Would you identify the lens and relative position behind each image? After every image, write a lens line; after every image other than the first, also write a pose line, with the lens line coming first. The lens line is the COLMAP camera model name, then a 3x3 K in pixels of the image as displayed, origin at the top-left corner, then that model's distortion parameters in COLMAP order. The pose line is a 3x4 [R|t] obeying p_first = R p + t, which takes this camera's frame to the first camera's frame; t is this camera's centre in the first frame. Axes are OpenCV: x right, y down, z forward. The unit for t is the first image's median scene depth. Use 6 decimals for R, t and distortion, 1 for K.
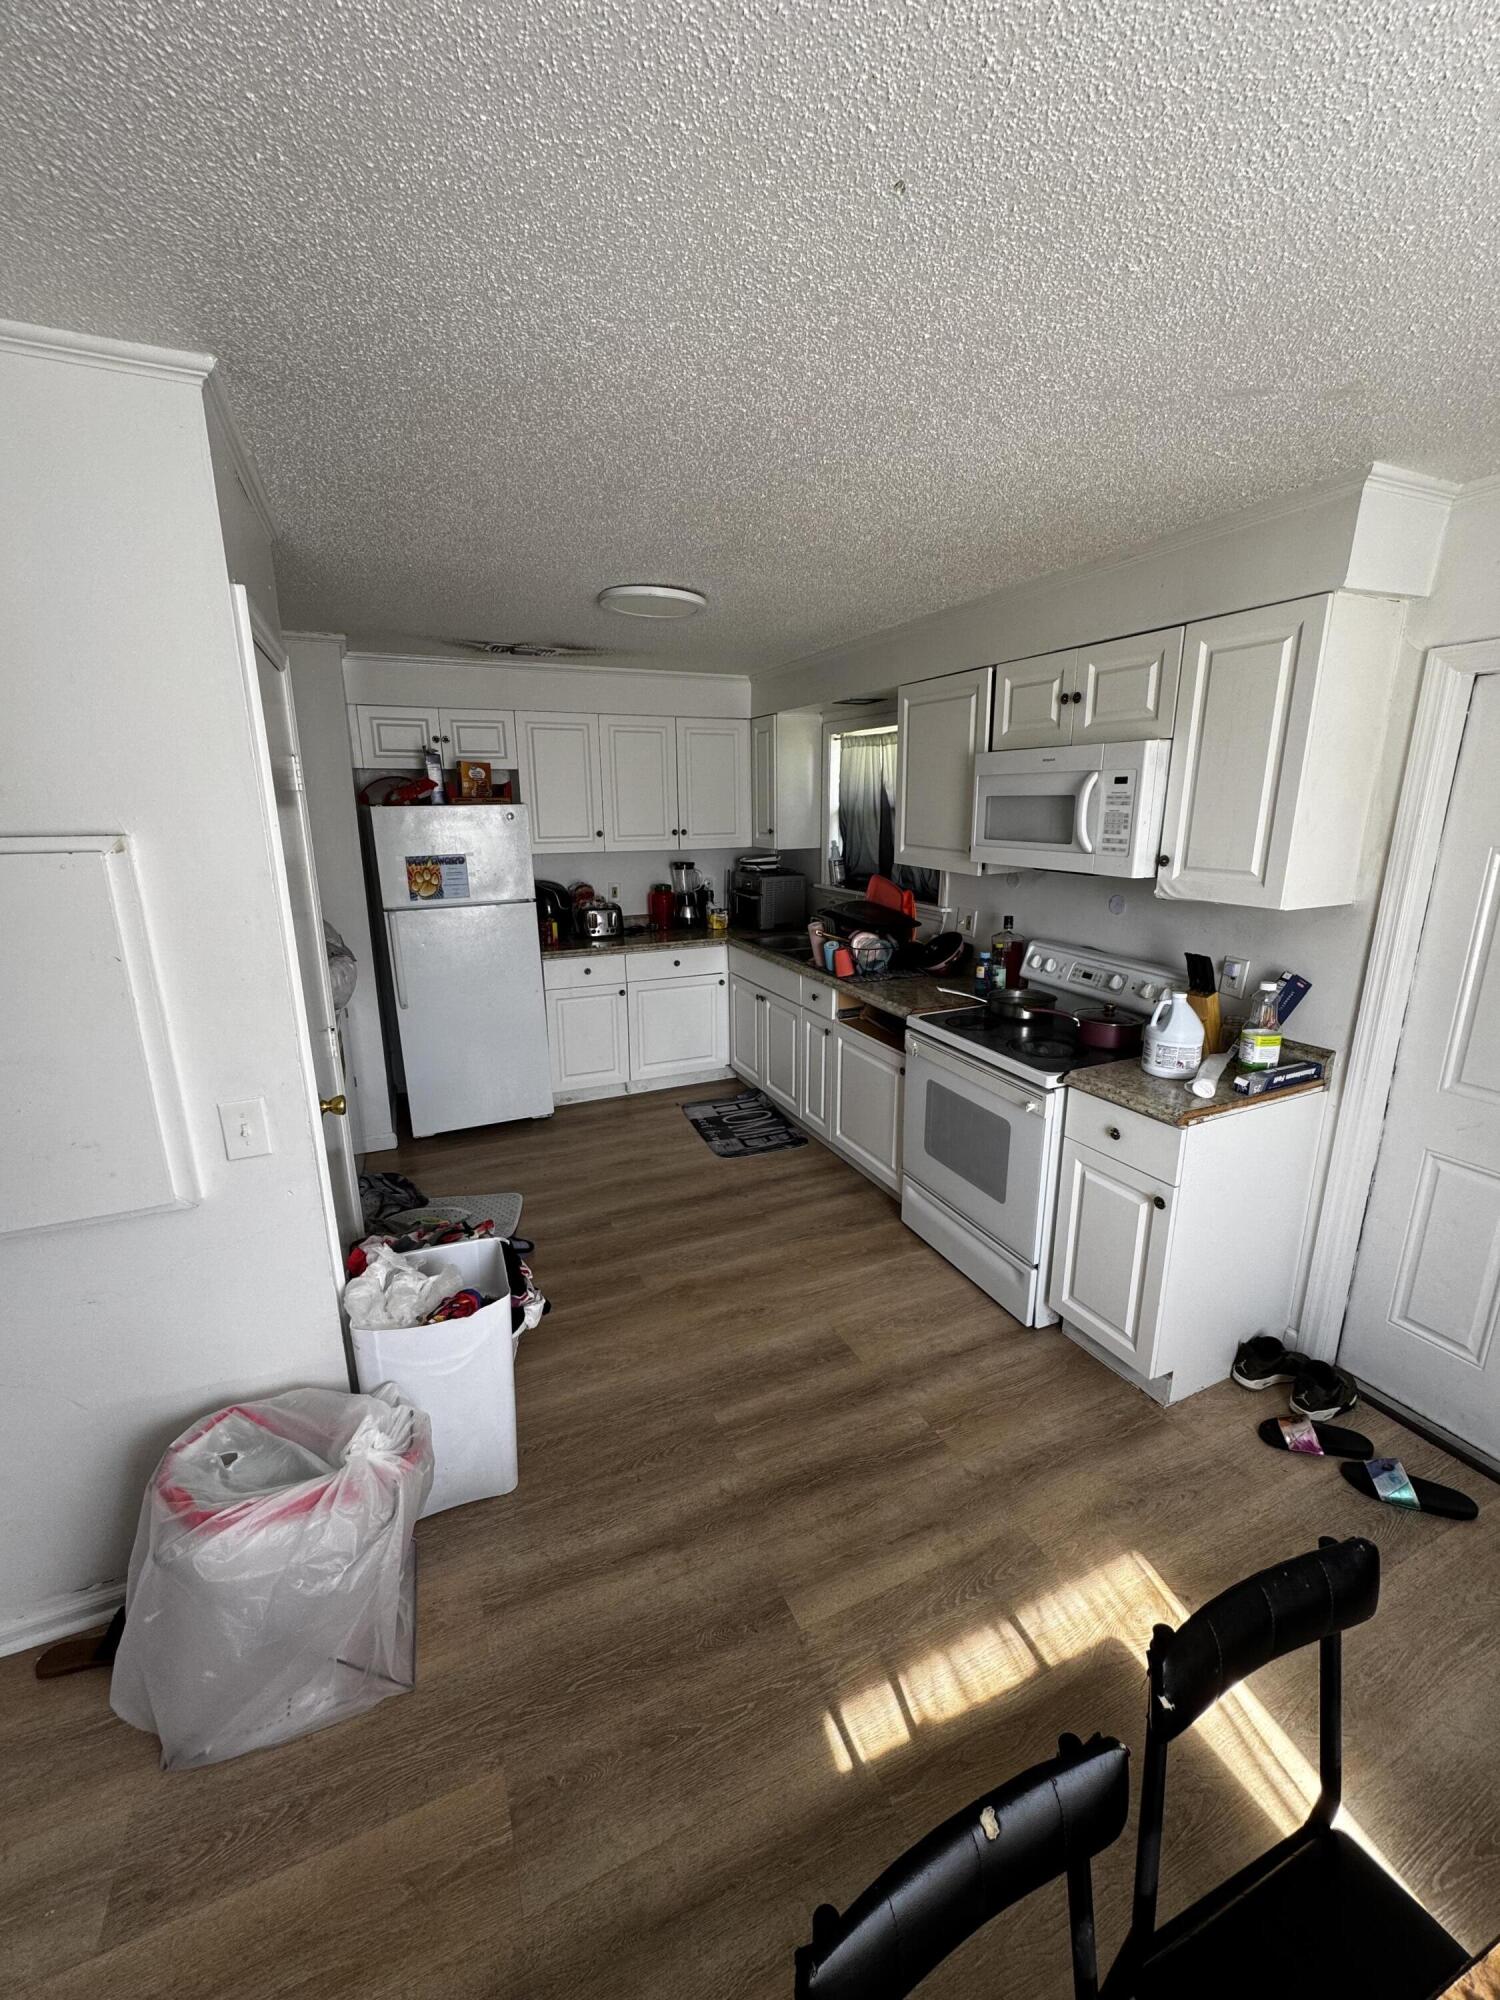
lens RADIAL K [[796.3, 0, 750.5], [0, 796.3, 1001.2], [0, 0, 1]] dist [-0.003352, 0.000732]
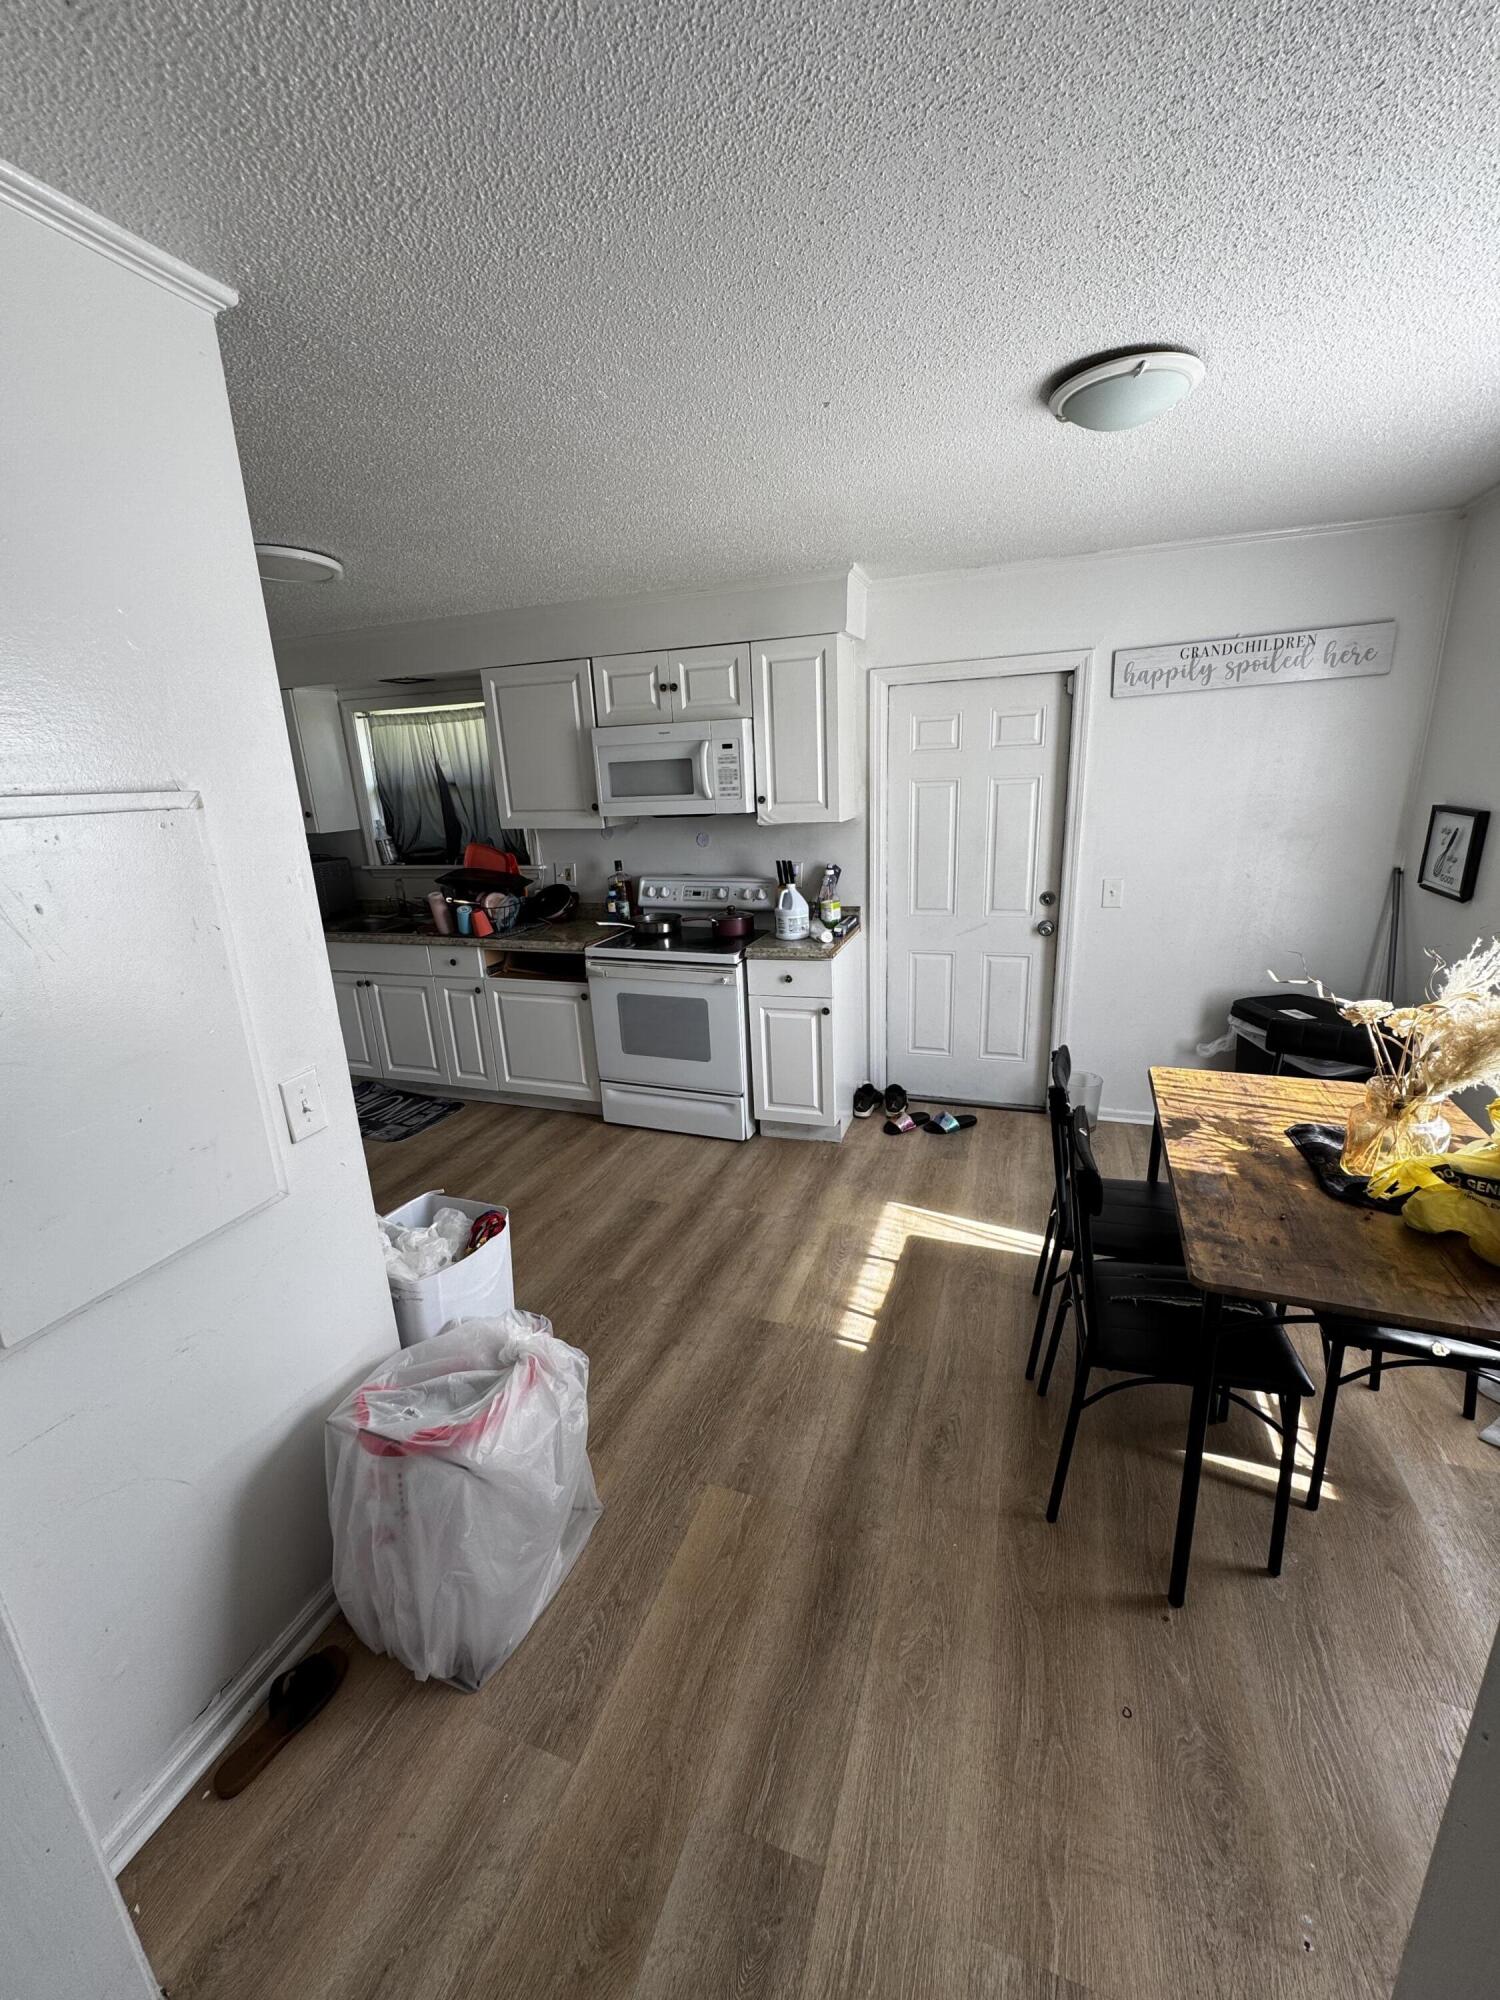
lens RADIAL K [[796.3, 0, 755.1], [0, 796.3, 1000.9], [0, 0, 1]] dist [-0.003352, 0.000732]
pose [[0.689841, -0.221777, 0.689155, -0.542122], [0.214602, 0.971781, 0.097915, 0.038362], [-0.691423, 0.080348, 0.717968, -0.037121]]
